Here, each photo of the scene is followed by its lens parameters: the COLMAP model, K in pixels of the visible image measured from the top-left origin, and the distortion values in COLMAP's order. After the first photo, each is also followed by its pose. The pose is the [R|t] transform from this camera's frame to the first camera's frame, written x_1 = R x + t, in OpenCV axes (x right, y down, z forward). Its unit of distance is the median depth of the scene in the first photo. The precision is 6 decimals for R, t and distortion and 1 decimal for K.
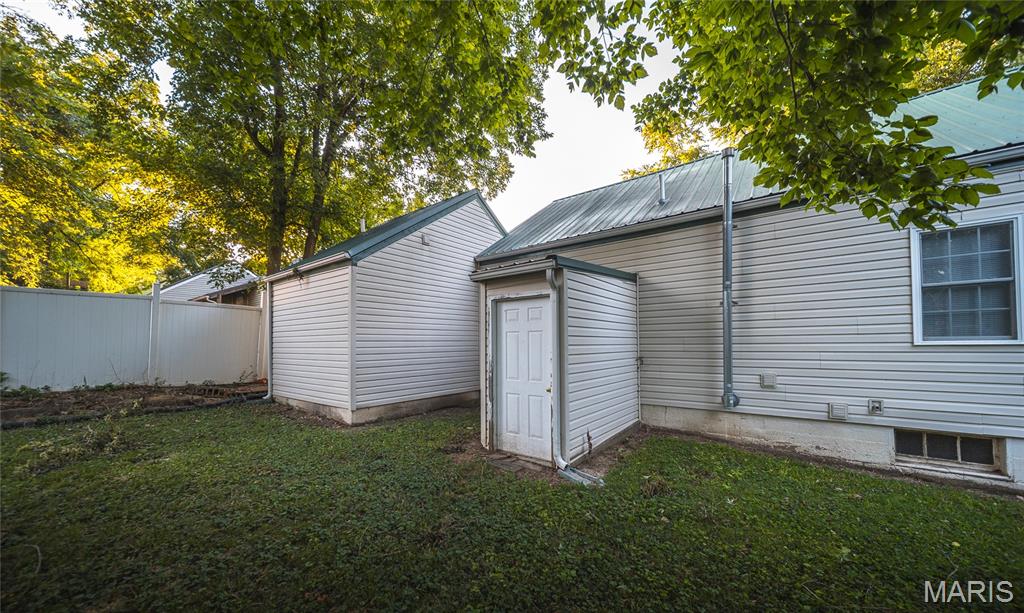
lens RADIAL K [[366.4, 0, 512.4], [0, 366.4, 331.5], [0, 0, 1]] dist [-0.003706, -0.000170]
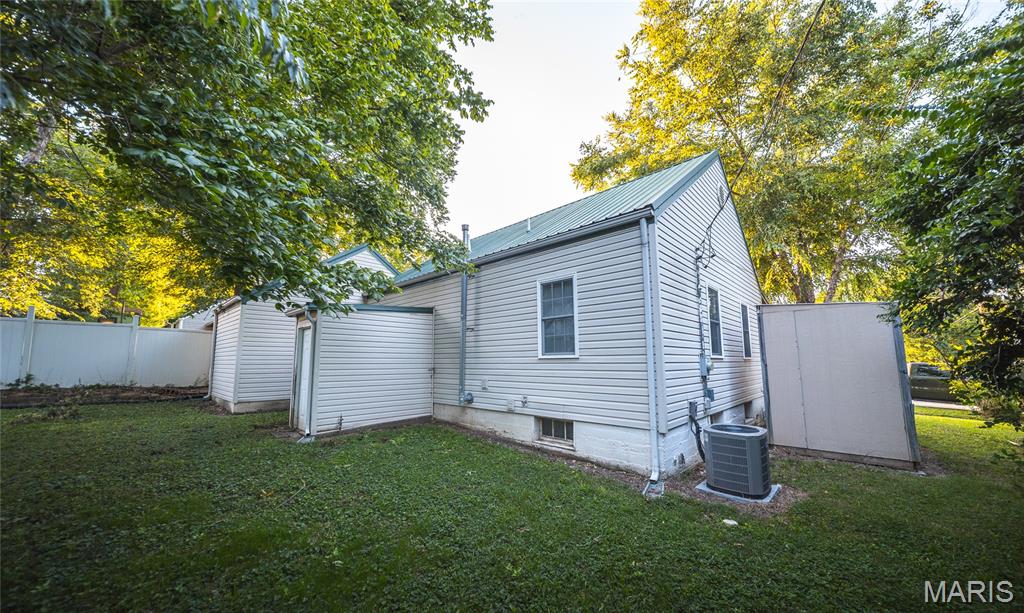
lens RADIAL K [[366.4, 0, 510.6], [0, 366.4, 315.0], [0, 0, 1]] dist [-0.003706, -0.000170]
pose [[0.994194, -0.009470, -0.107188, 0.846030], [-0.000448, 0.995747, -0.092126, -0.001519], [0.107605, 0.091639, 0.989961, -0.372095]]
